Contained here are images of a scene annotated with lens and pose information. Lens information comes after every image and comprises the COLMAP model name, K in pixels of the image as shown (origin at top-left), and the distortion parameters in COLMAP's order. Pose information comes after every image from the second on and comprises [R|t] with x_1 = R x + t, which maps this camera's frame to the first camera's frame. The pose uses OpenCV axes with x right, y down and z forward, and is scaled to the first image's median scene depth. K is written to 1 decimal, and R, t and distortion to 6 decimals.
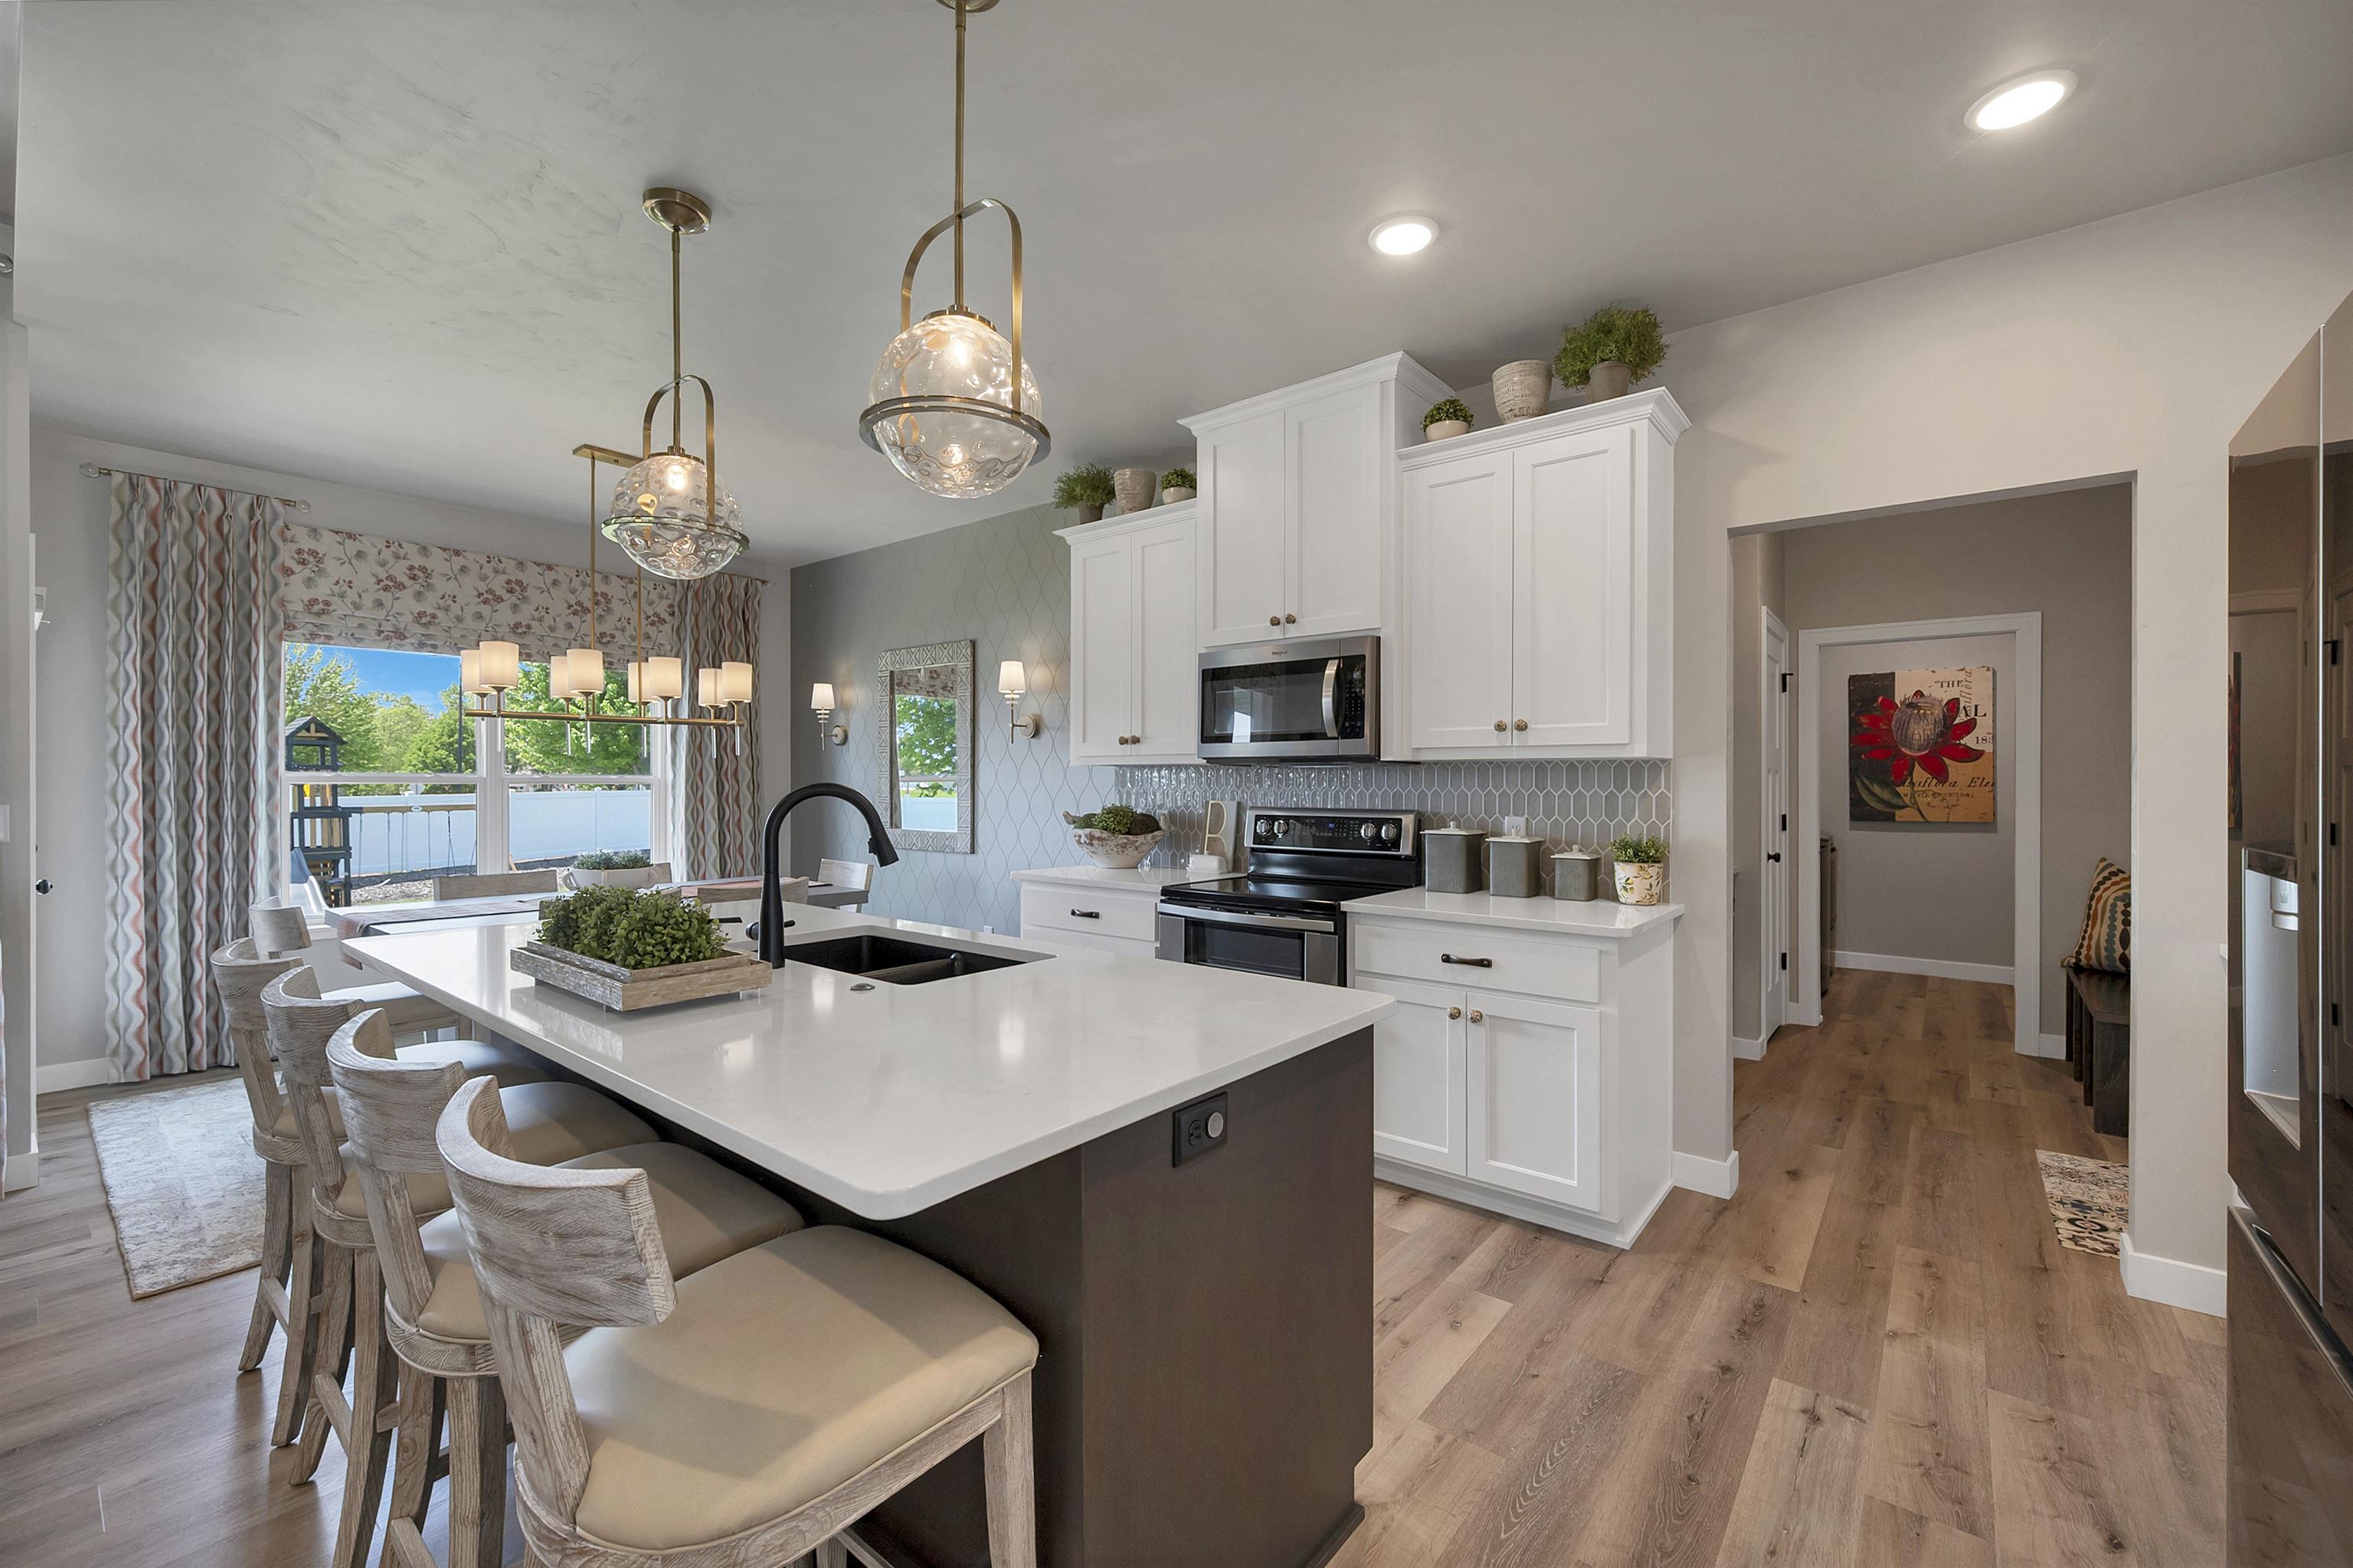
lens RADIAL K [[967.9, 0, 1174.0], [0, 967.9, 789.4], [0, 0, 1]] dist [0.002421, 0.000320]
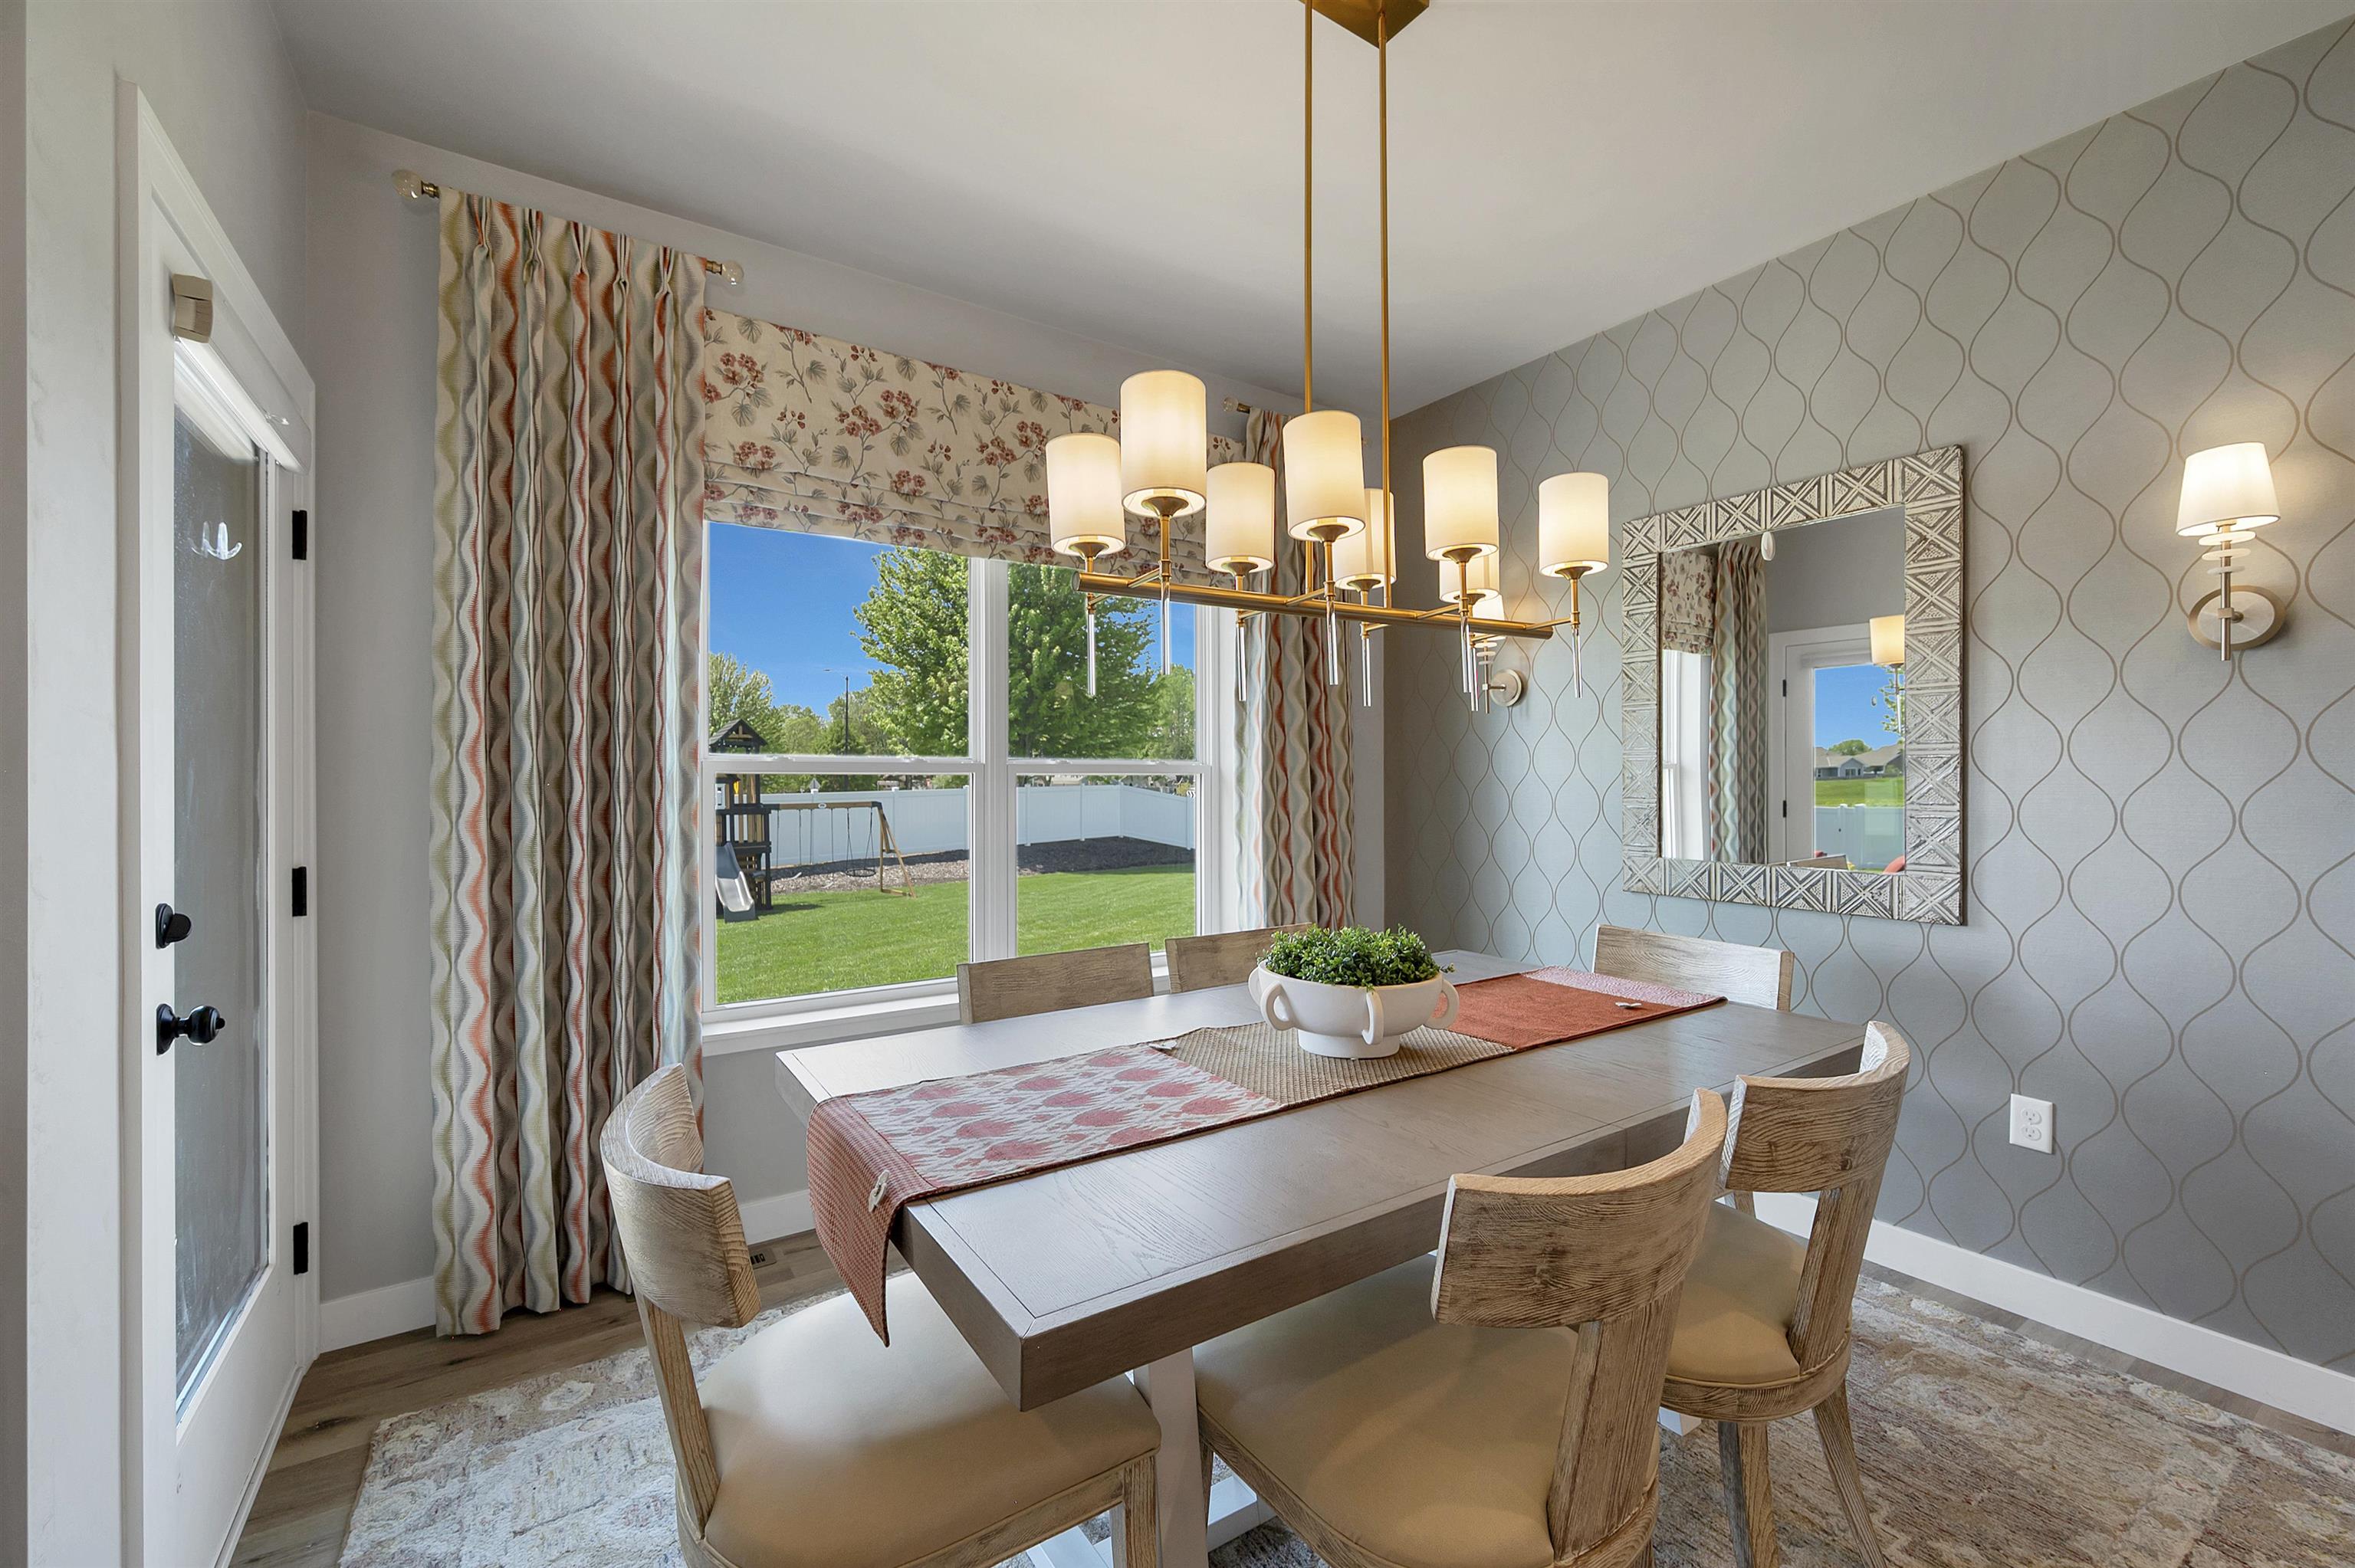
lens RADIAL K [[942.3, 0, 1177.5], [0, 942.3, 784.0], [0, 0, 1]] dist [-0.002164, -0.000356]
pose [[0.957928, -0.004125, -0.286978, -0.506644], [0.003482, 0.999990, -0.002750, 0.002648], [0.286987, 0.001635, 0.957933, 0.564104]]
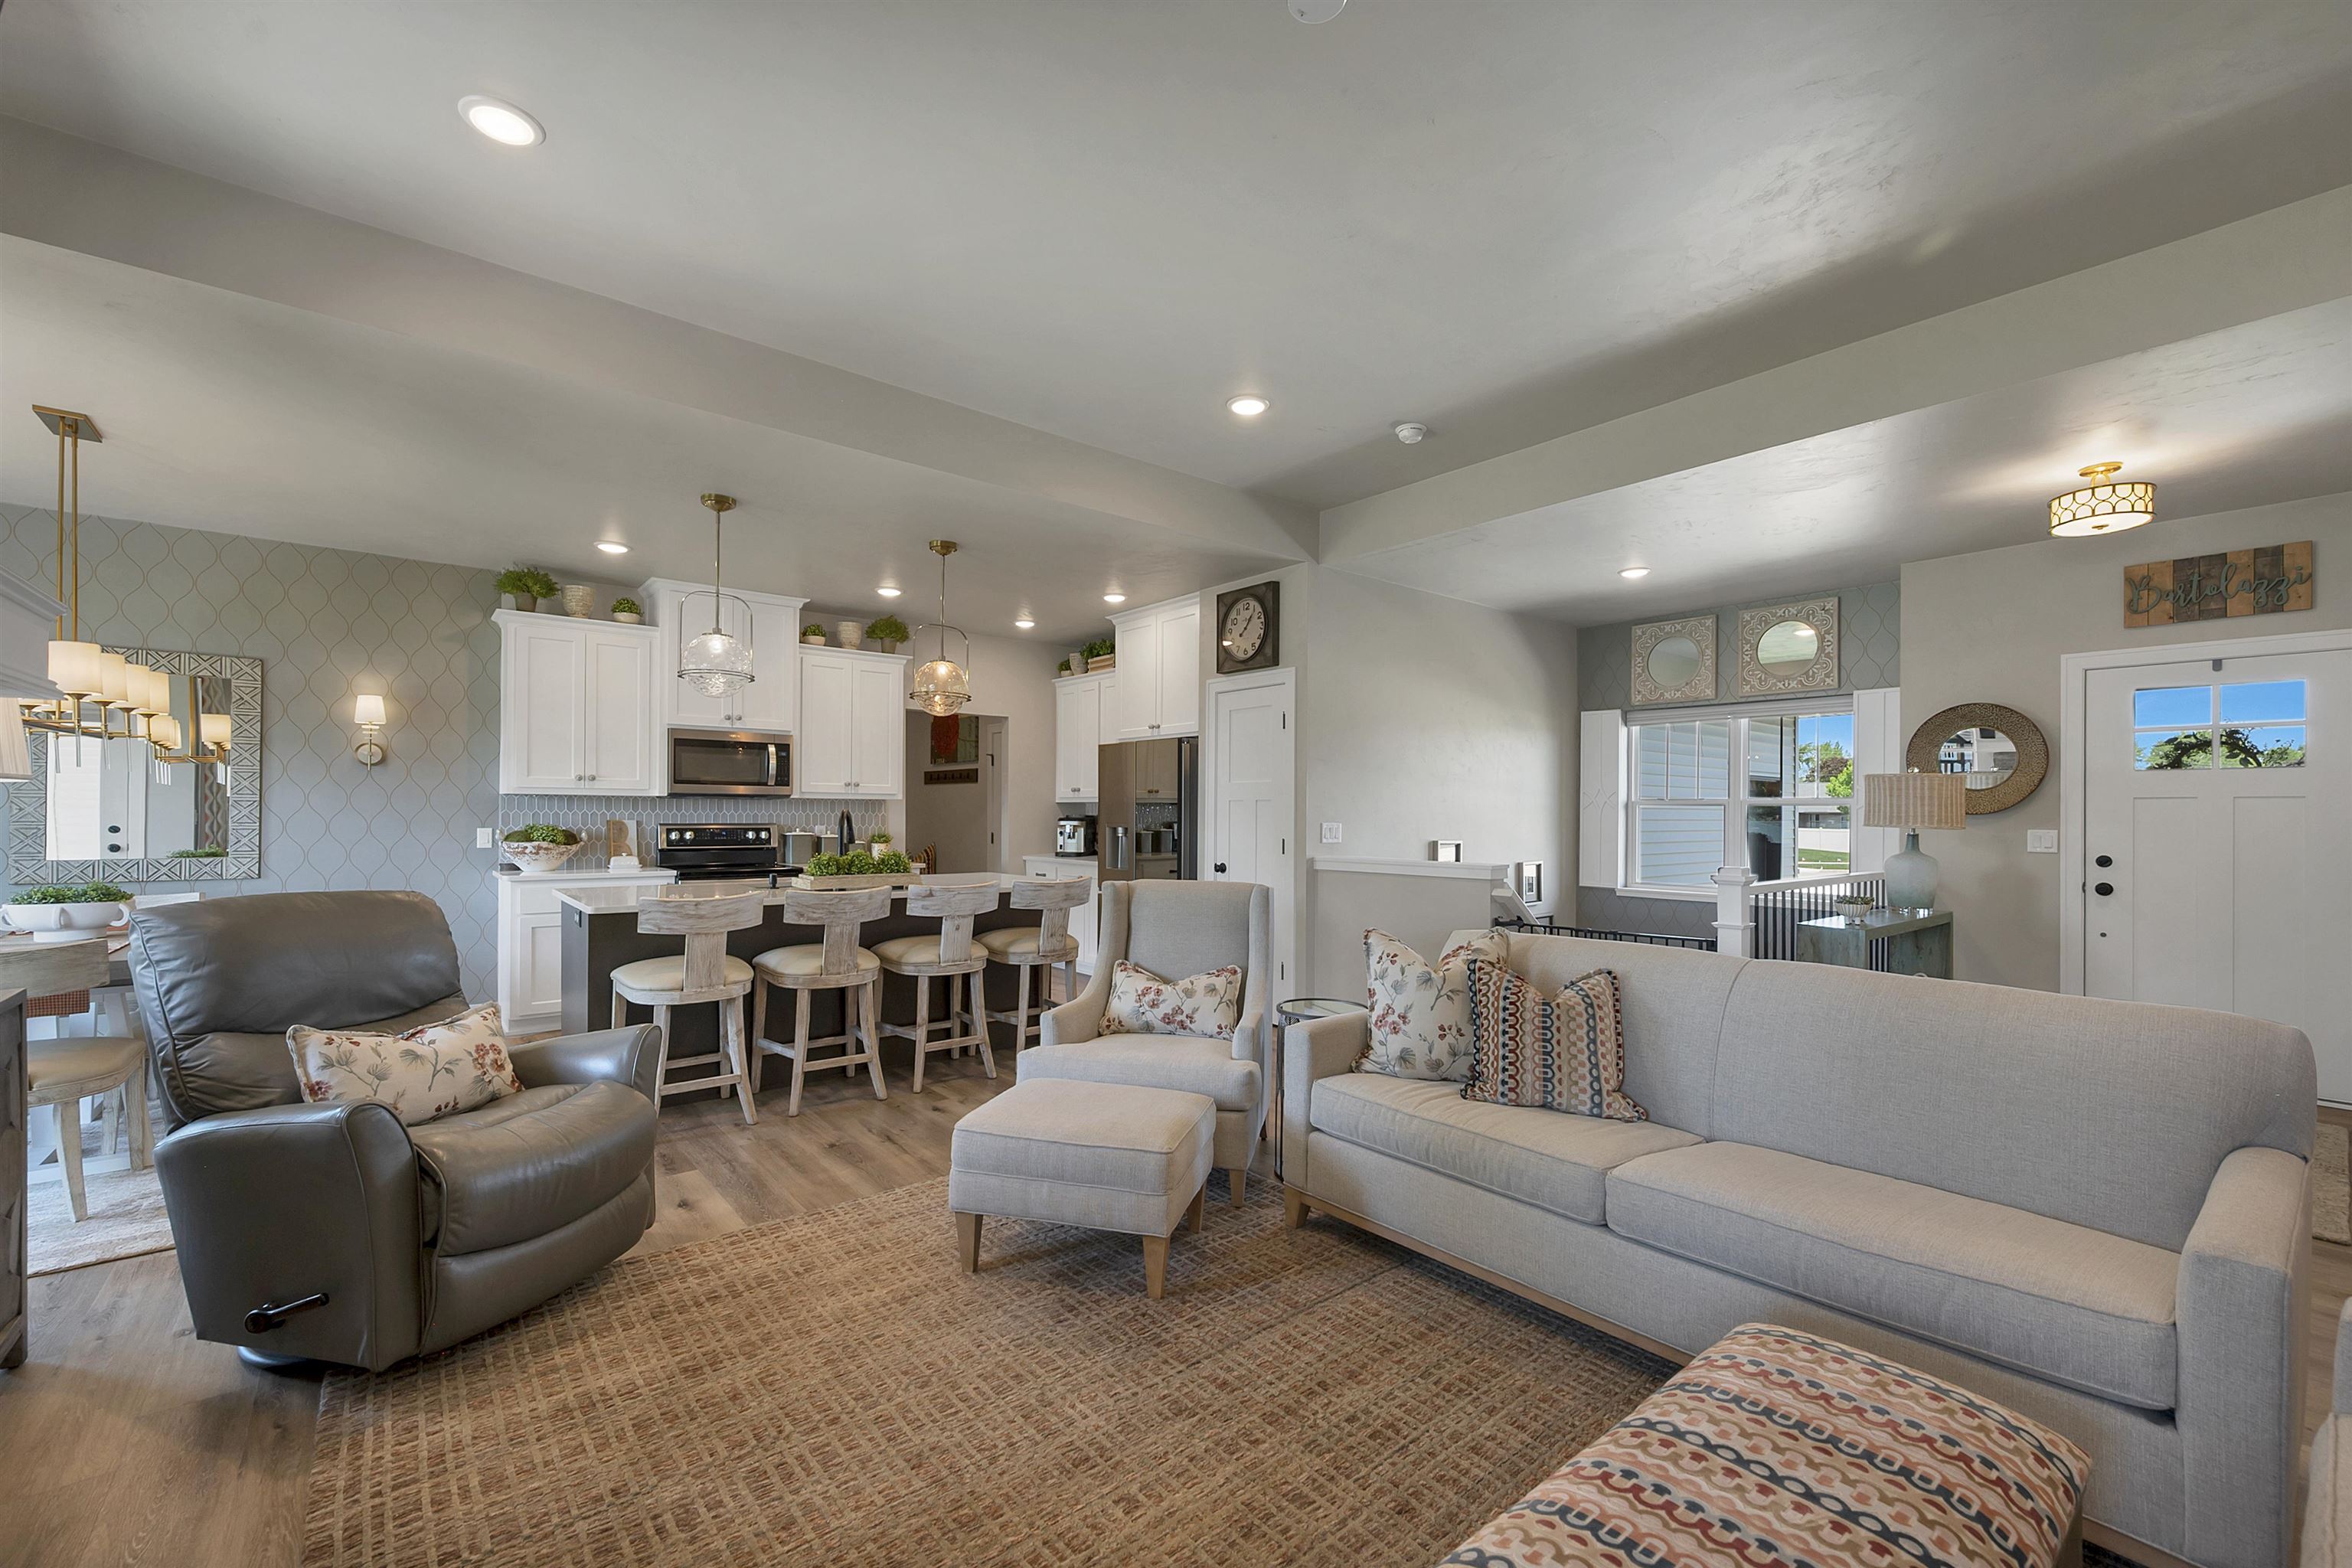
lens RADIAL K [[959.9, 0, 1166.7], [0, 959.9, 809.9], [0, 0, 1]] dist [-0.000066, -0.000343]
pose [[0.195901, 0.006095, 0.980605, -1.147270], [0.000571, 0.999980, -0.006329, 0.005850], [-0.980624, 0.001800, 0.195893, -0.100898]]
